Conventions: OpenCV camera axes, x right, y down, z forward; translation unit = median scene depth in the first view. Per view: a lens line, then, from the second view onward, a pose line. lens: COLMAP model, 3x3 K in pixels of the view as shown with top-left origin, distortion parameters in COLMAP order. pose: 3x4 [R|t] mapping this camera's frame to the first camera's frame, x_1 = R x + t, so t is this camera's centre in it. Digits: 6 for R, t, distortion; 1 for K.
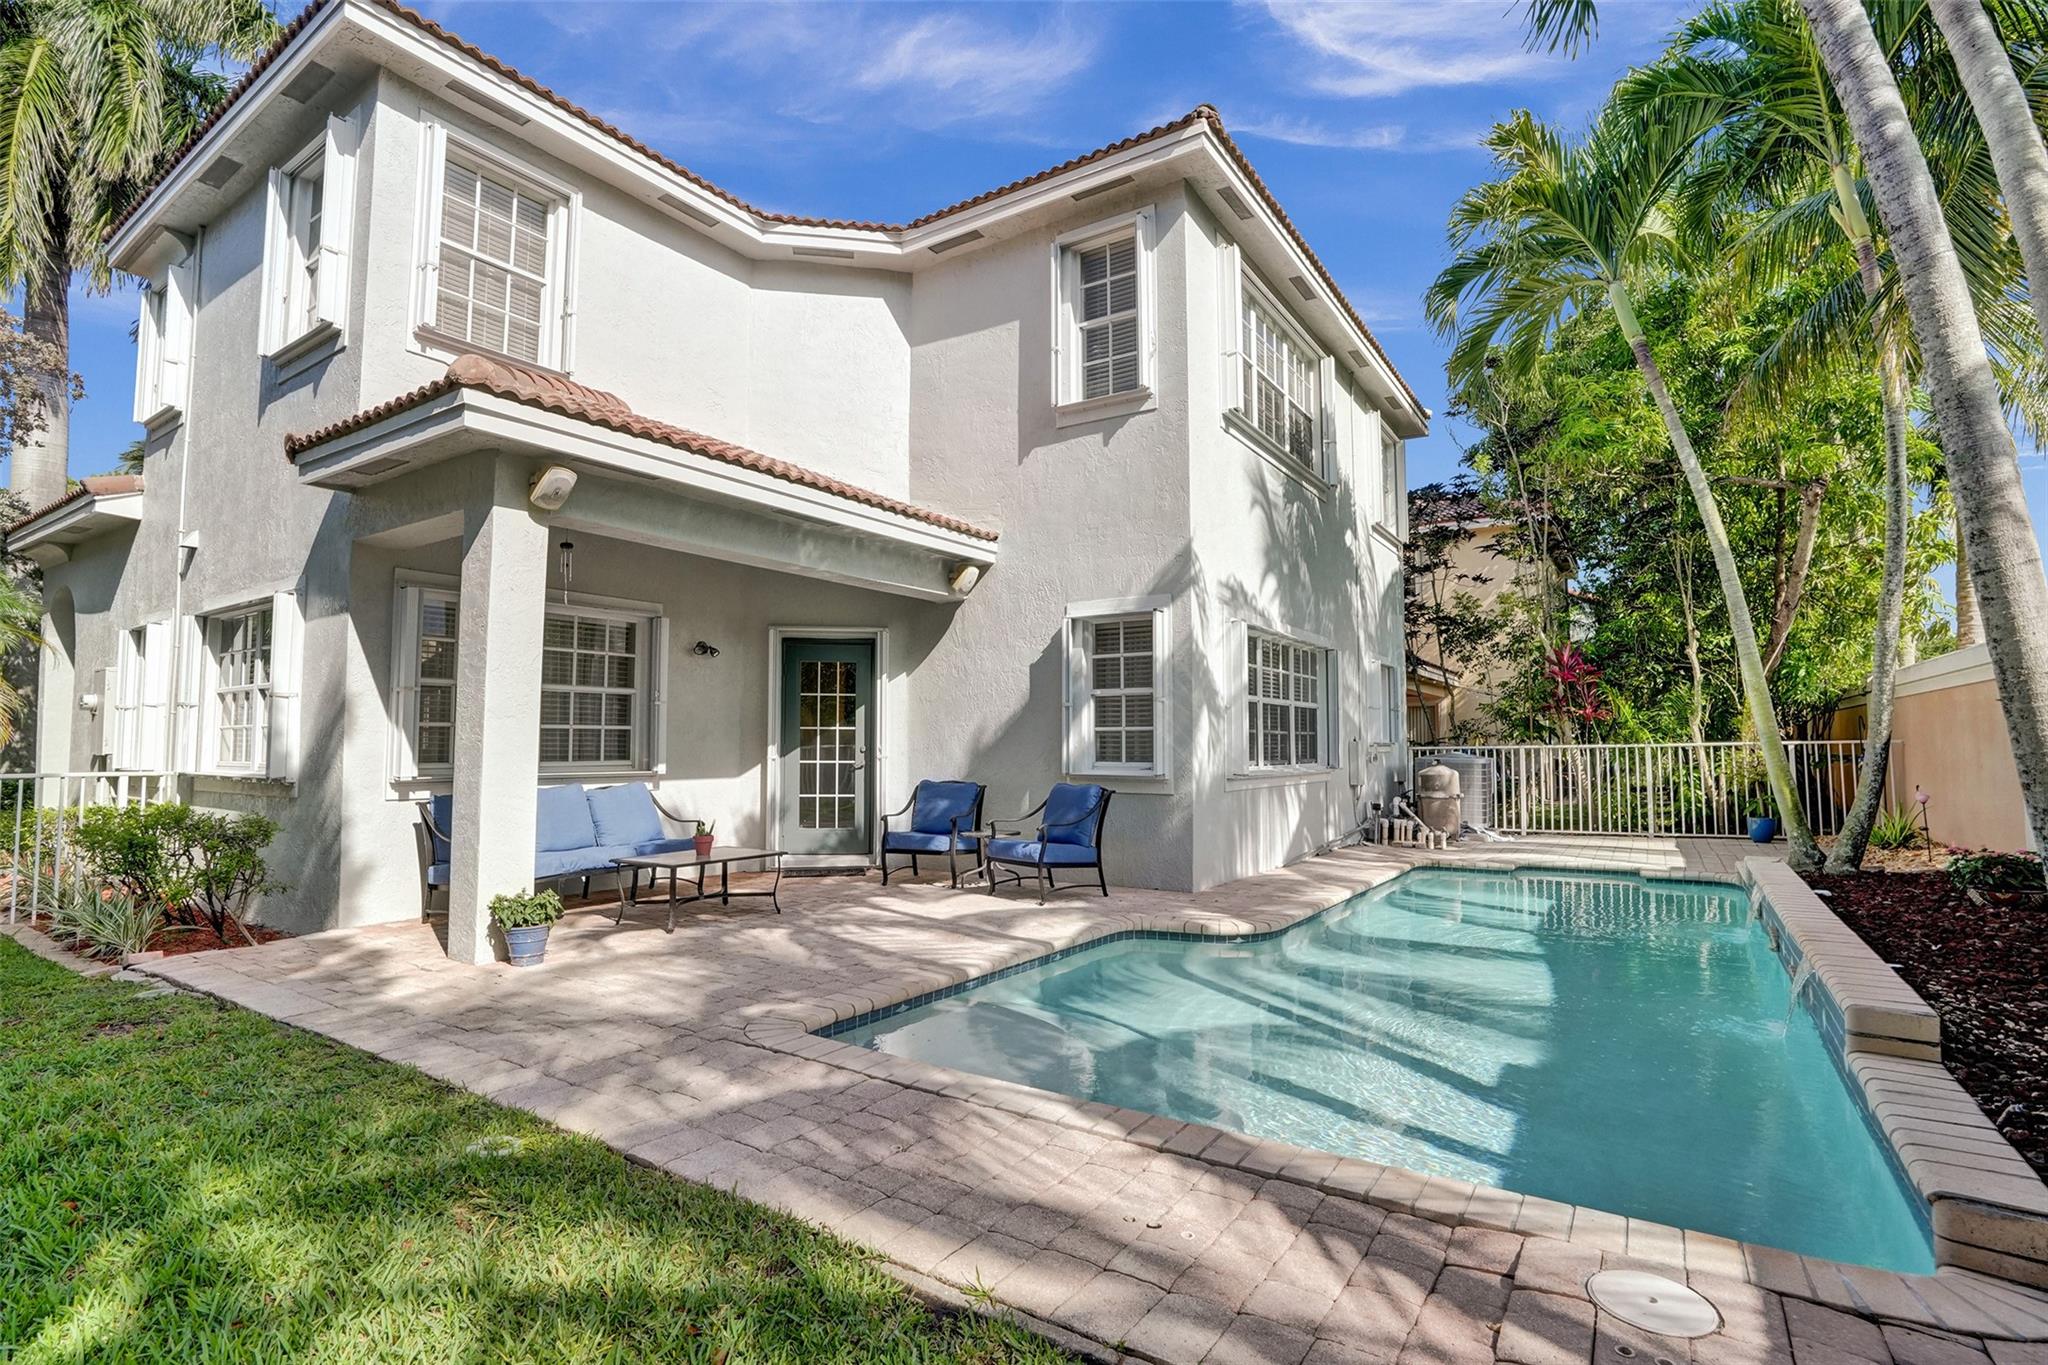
lens RADIAL K [[937.1, 0, 1006.7], [0, 937.1, 683.0], [0, 0, 1]] dist [-0.057339, 0.025314]
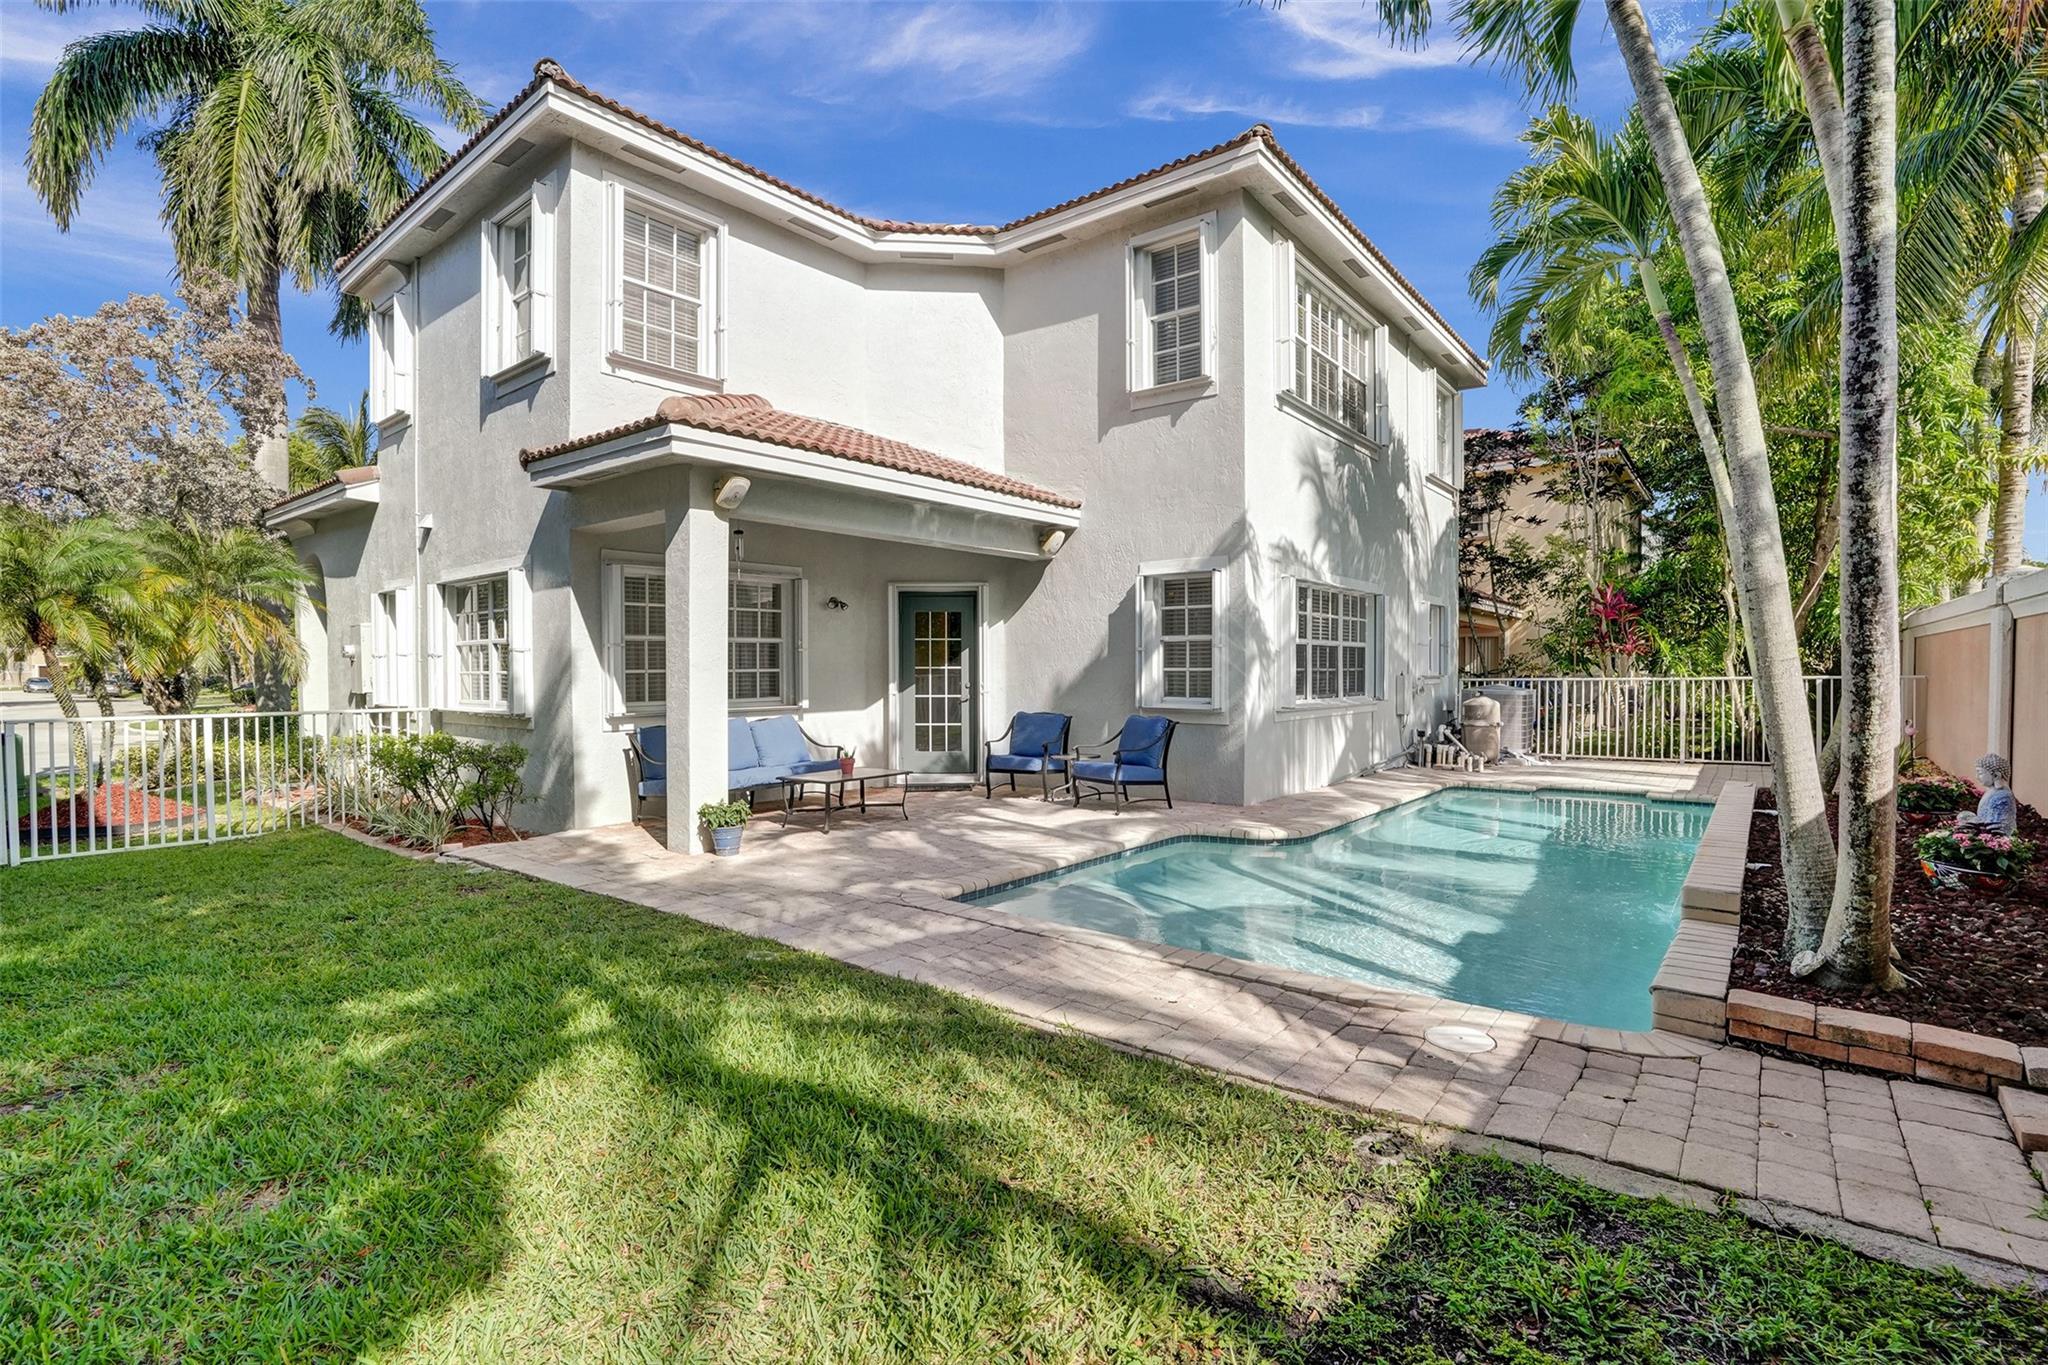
lens RADIAL K [[934.7, 0, 1011.9], [0, 934.7, 673.9], [0, 0, 1]] dist [-0.039871, 0.019275]
pose [[0.996110, -0.004044, -0.088026, 0.006812], [0.010738, 0.997073, 0.075703, -0.036115], [0.087462, -0.076354, 0.993237, -0.188376]]
